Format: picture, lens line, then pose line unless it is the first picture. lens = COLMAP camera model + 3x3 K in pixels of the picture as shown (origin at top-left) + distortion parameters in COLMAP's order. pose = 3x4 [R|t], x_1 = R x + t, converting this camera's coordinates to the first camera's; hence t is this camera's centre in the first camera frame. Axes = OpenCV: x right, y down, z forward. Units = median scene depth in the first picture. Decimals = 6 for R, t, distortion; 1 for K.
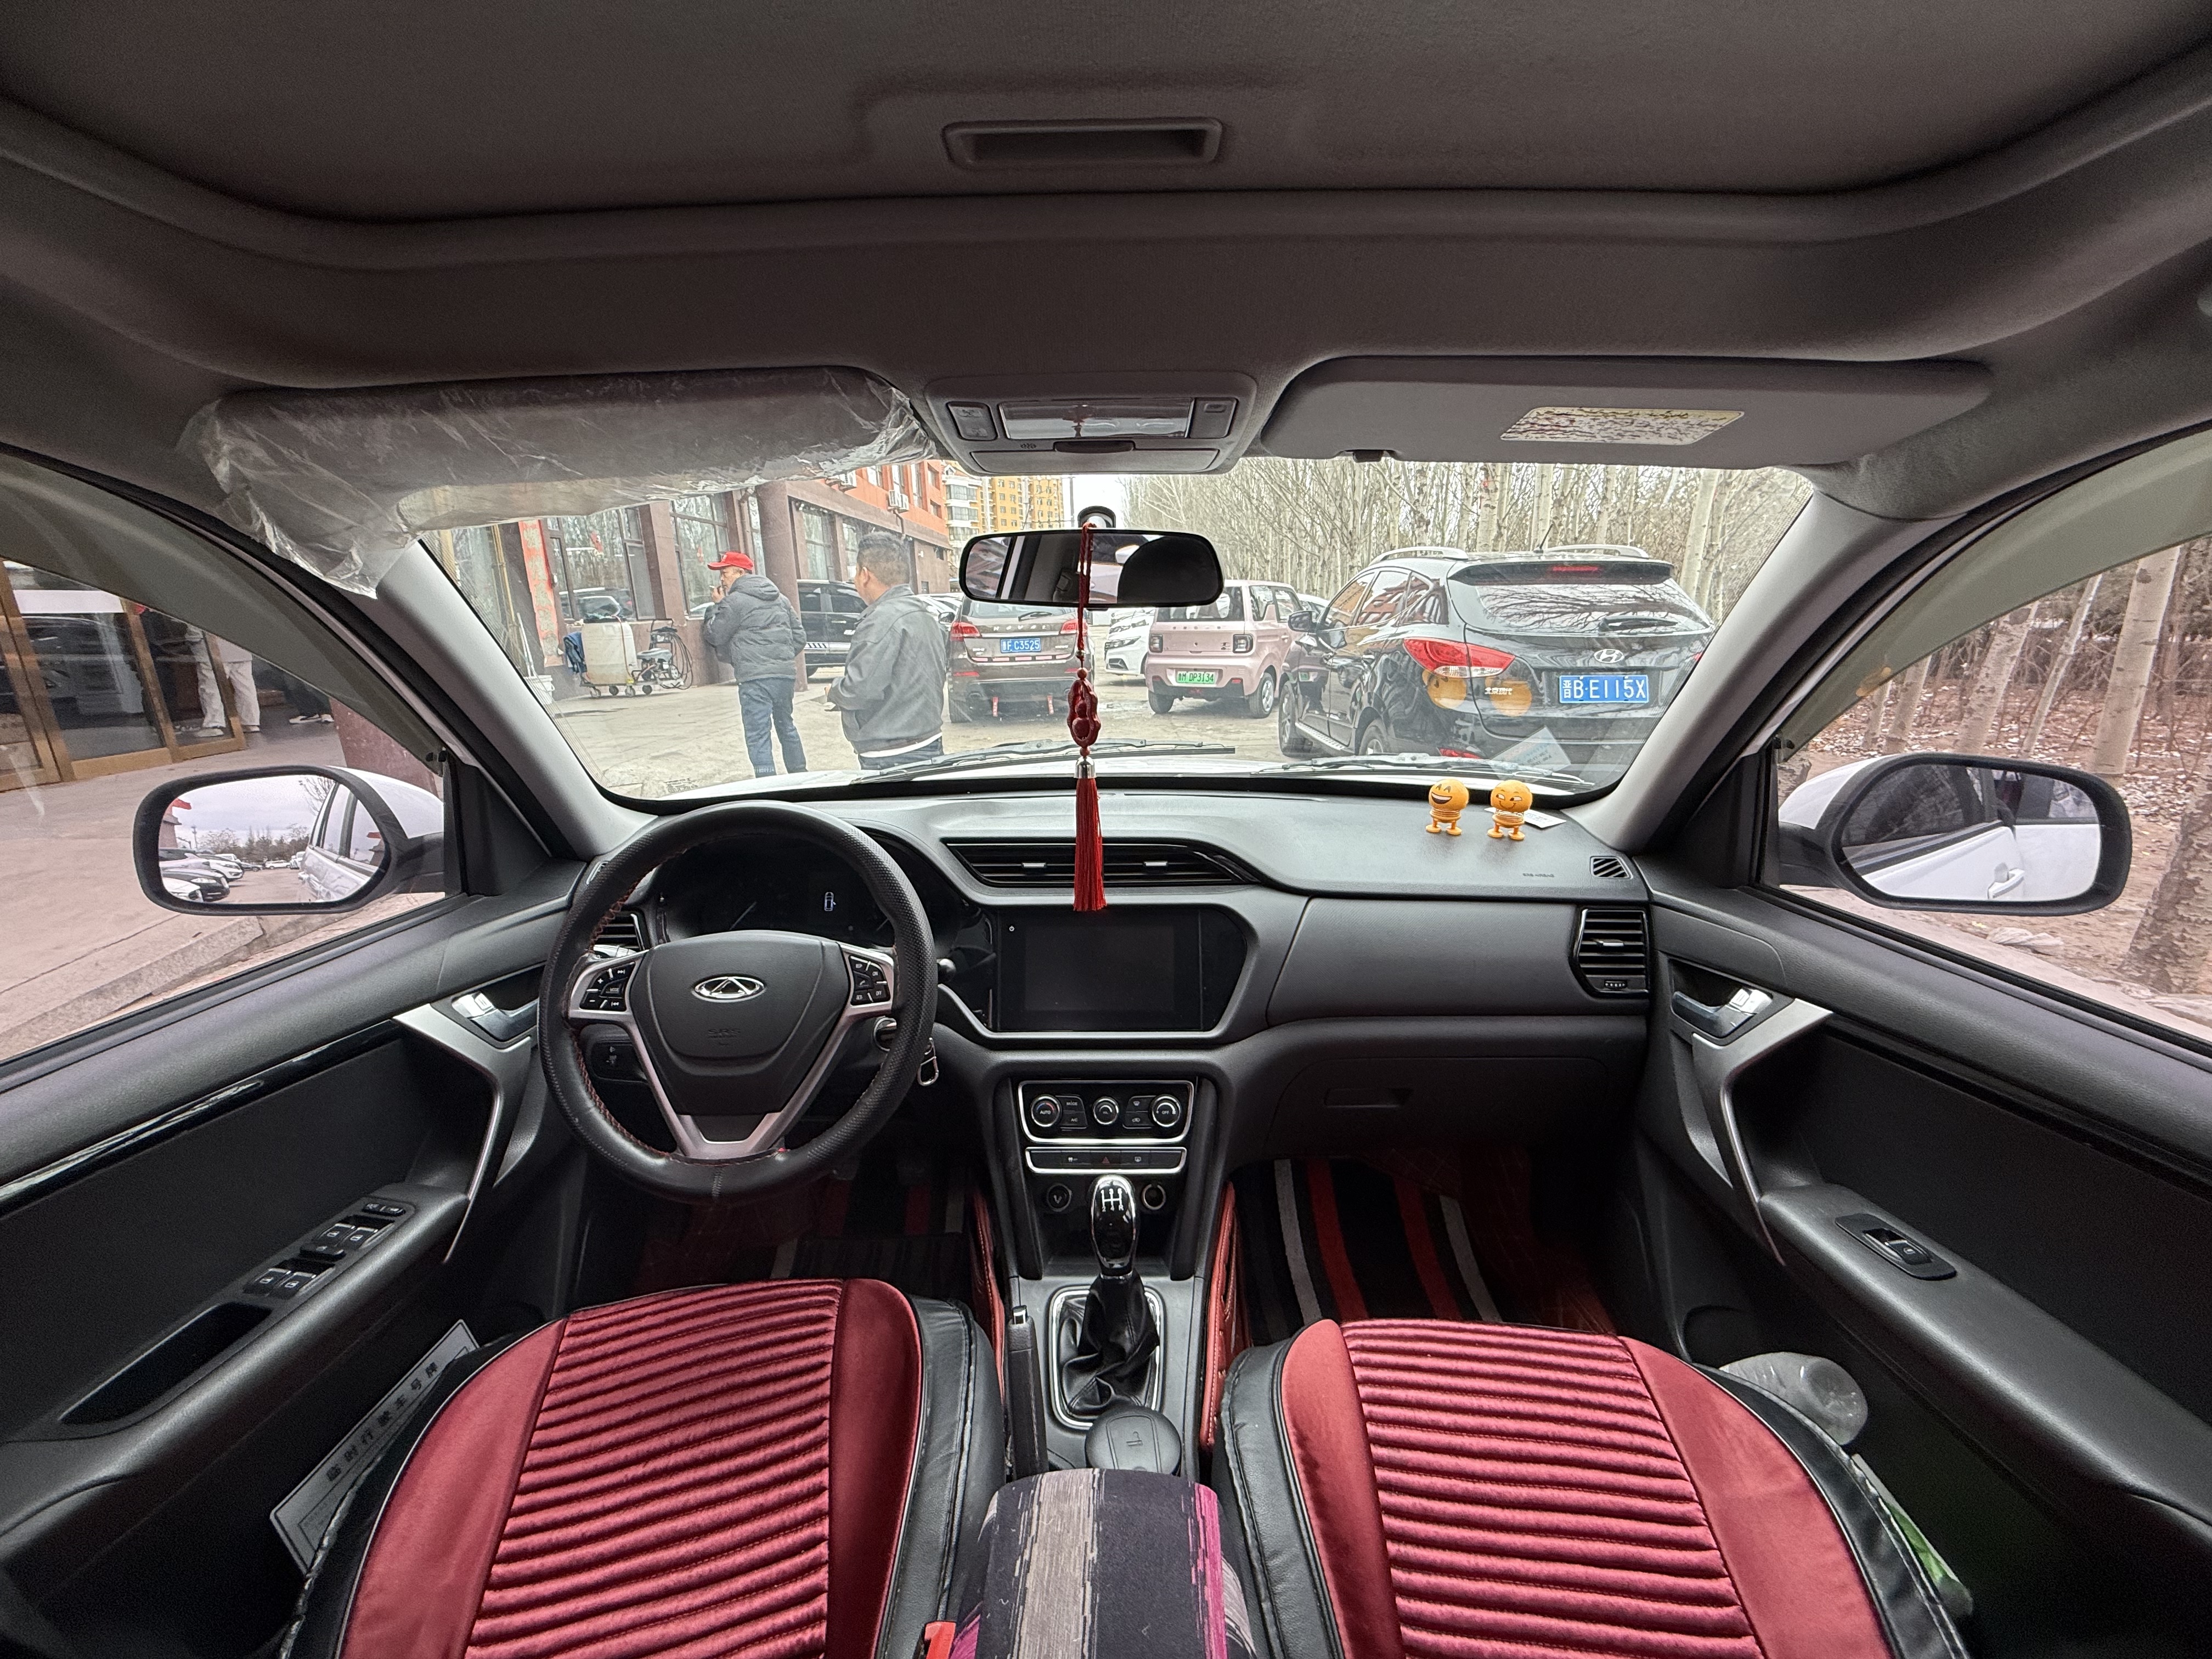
lens RADIAL K [[897.2, 0, 1102.8], [0, 897.2, 816.3], [0, 0, 1]] dist [-0.004763, -0.000525]
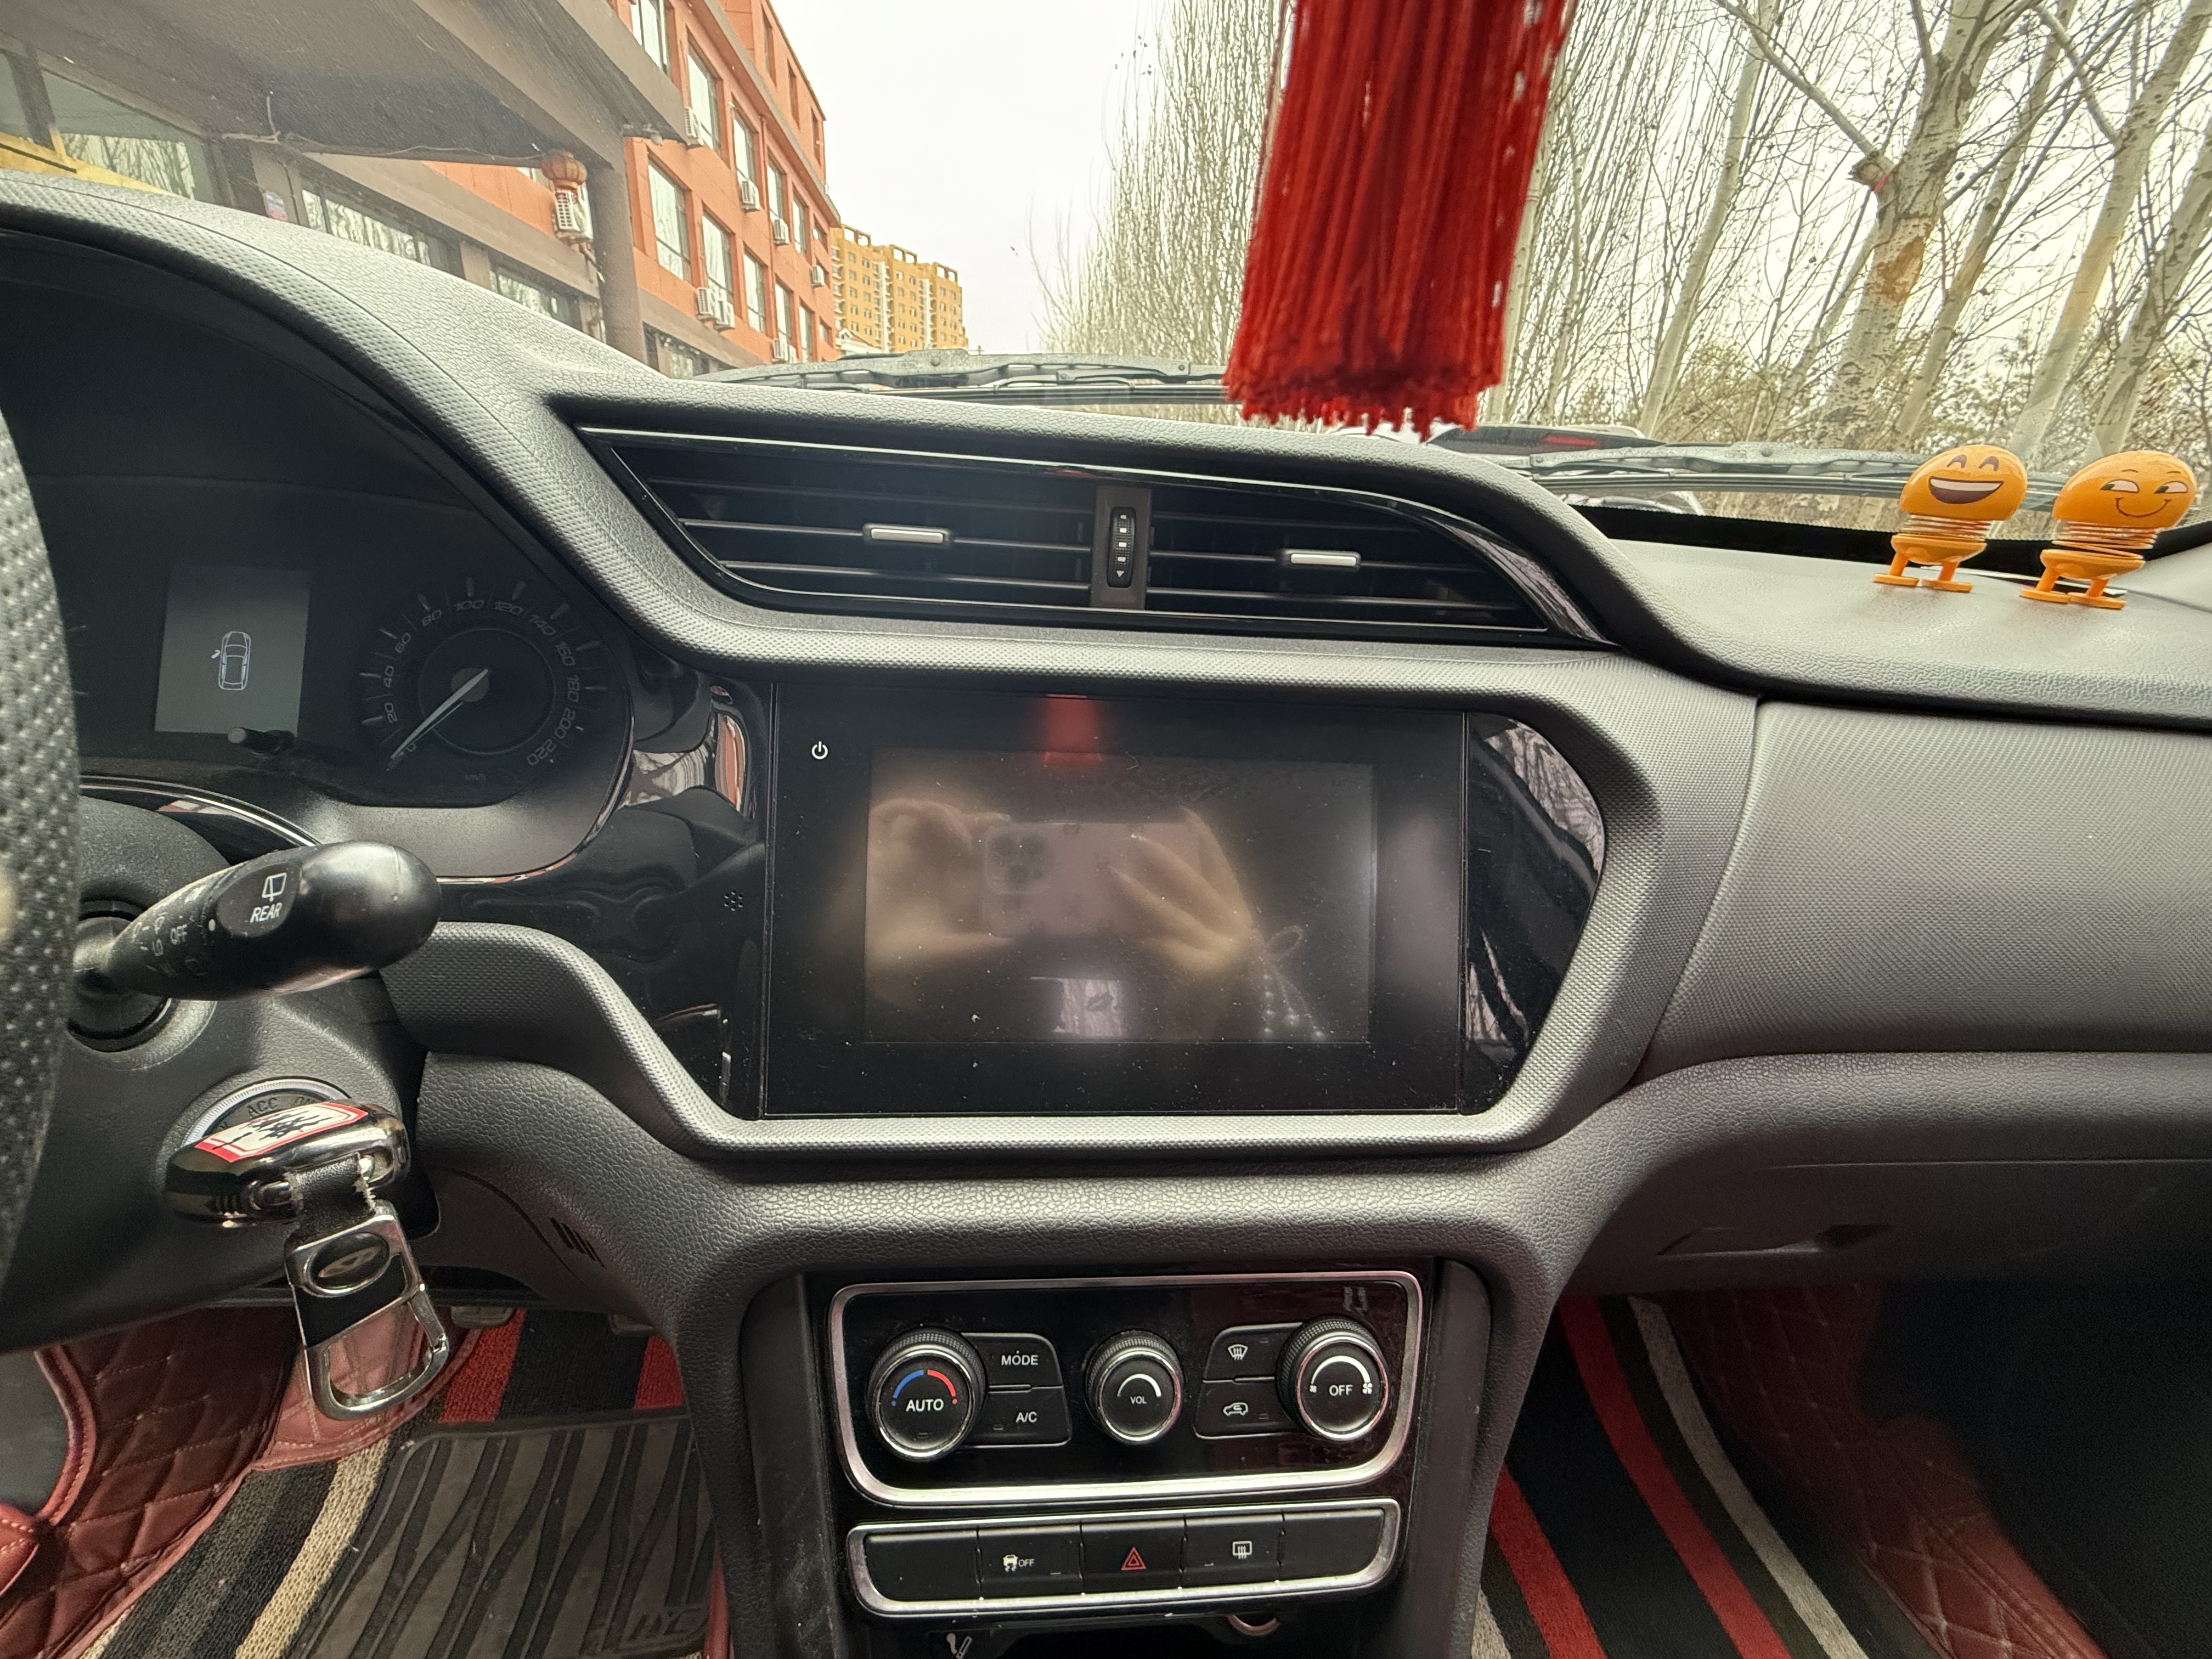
lens RADIAL K [[897.2, 0, 1108.0], [0, 897.2, 832.1], [0, 0, 1]] dist [-0.004763, -0.000525]
pose [[0.991665, 0.036047, 0.123700, -0.047181], [-0.050187, 0.992307, 0.113169, 0.116064], [-0.118669, -0.118434, 0.985845, 0.724735]]
